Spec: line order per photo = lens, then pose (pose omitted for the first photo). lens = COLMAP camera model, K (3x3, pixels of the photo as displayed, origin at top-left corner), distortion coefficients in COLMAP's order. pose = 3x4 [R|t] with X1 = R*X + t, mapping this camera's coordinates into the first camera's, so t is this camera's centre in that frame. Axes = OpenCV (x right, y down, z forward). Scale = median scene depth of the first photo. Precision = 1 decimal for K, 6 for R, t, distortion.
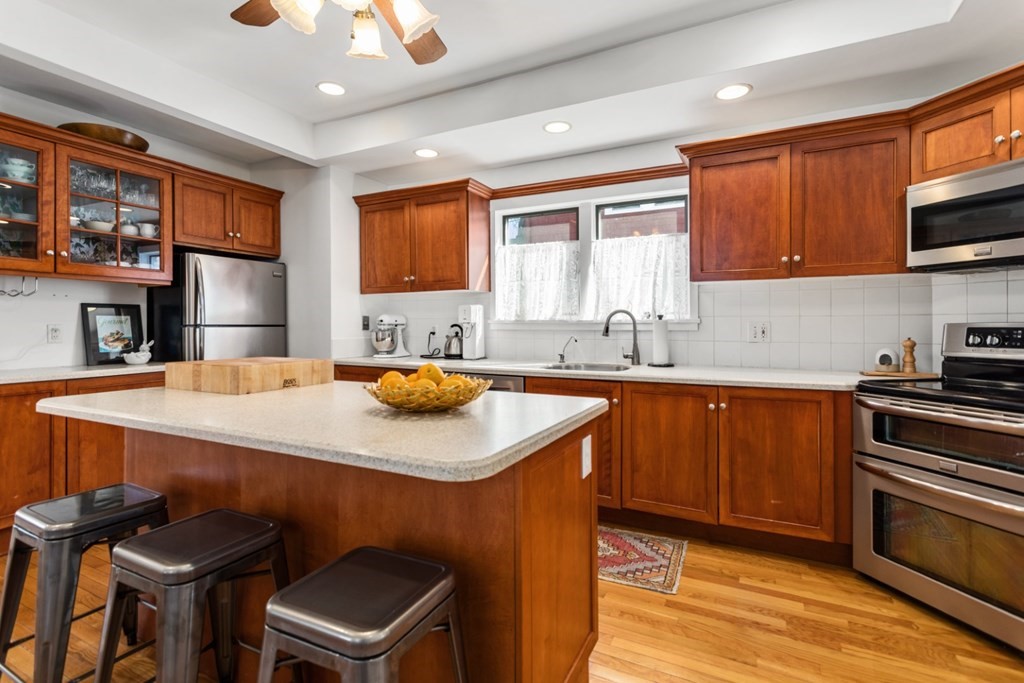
lens RADIAL K [[486.3, 0, 512.4], [0, 486.3, 325.1], [0, 0, 1]] dist [0.004453, 0.000792]
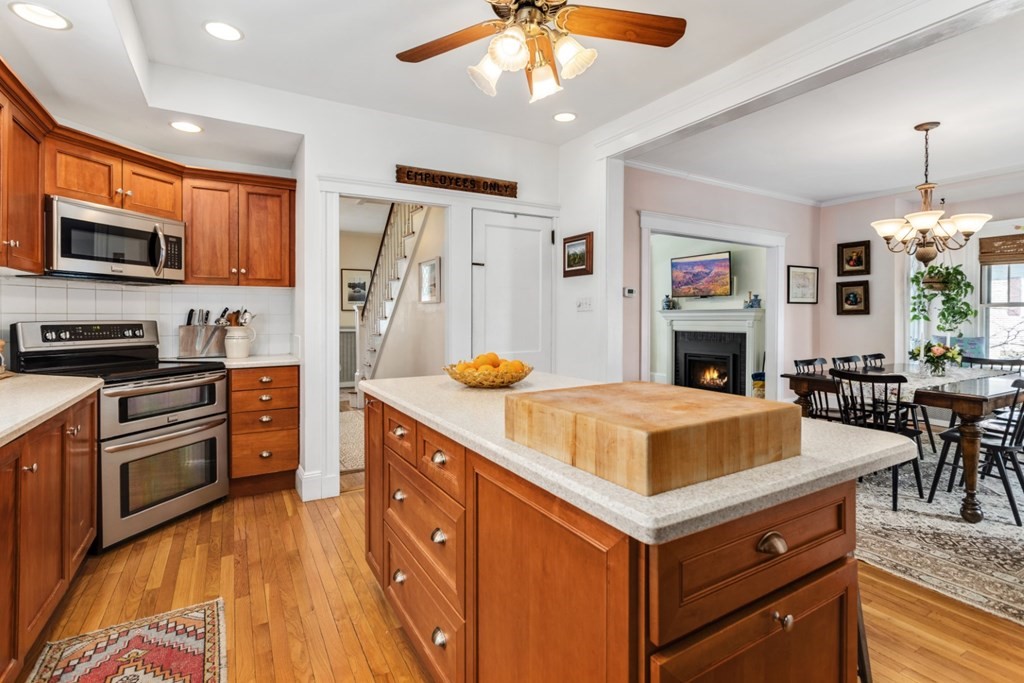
lens RADIAL K [[487.1, 0, 512.7], [0, 487.1, 321.0], [0, 0, 1]] dist [0.002837, 0.000377]
pose [[-0.839455, -0.003745, 0.543416, -0.463154], [0.001721, 0.999953, 0.009551, -0.010763], [-0.543426, 0.008953, -0.839409, 1.005880]]
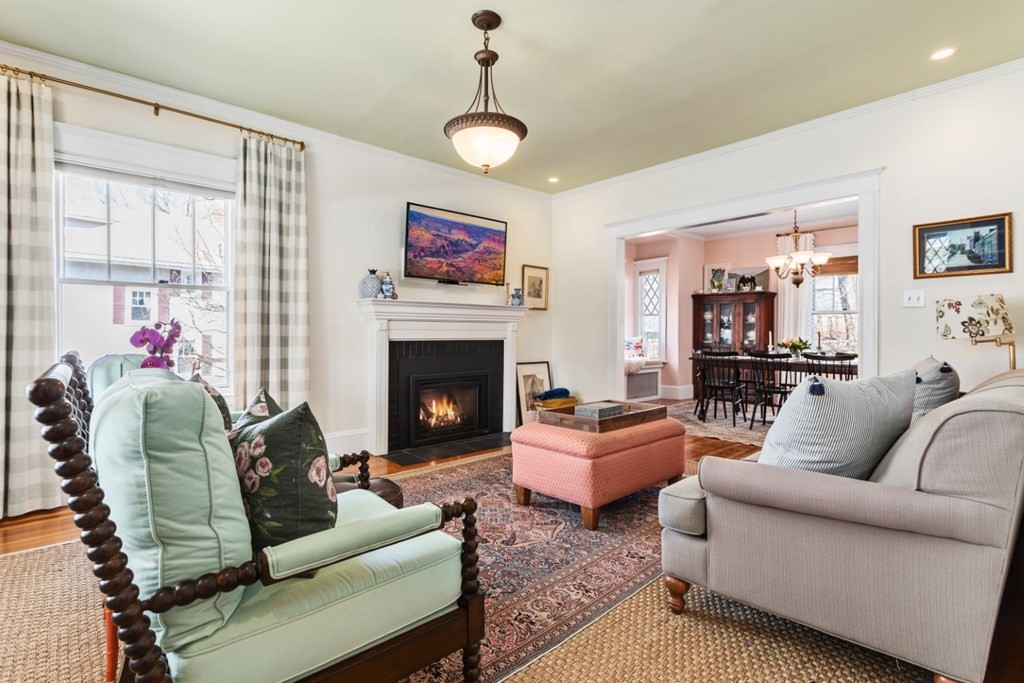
lens RADIAL K [[484.7, 0, 513.7], [0, 484.7, 332.2], [0, 0, 1]] dist [0.003772, 0.000457]
pose [[-0.358380, 0.000151, -0.933576, 1.349480], [-0.010314, 0.999938, 0.004121, 0.035962], [0.933519, 0.011106, -0.358357, -0.842705]]
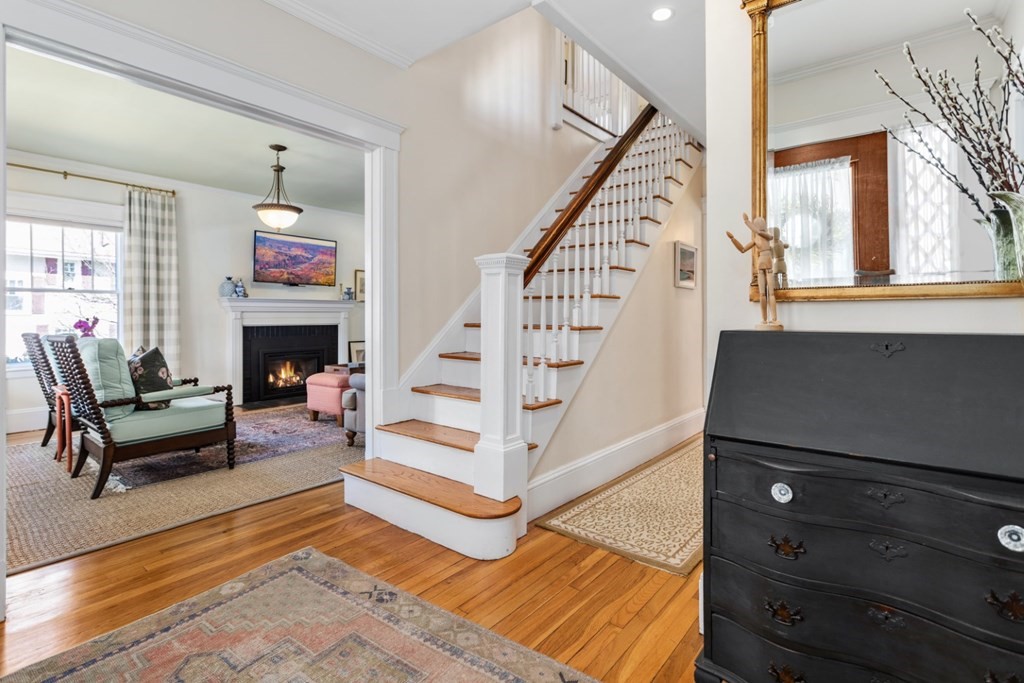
lens RADIAL K [[492.8, 0, 515.3], [0, 492.8, 318.0], [0, 0, 1]] dist [0.003650, 0.000480]
pose [[-0.208149, 0.004130, -0.978088, 1.911626], [-0.001402, 0.999989, 0.004521, 0.025829], [0.978096, 0.002312, -0.208141, -0.178661]]
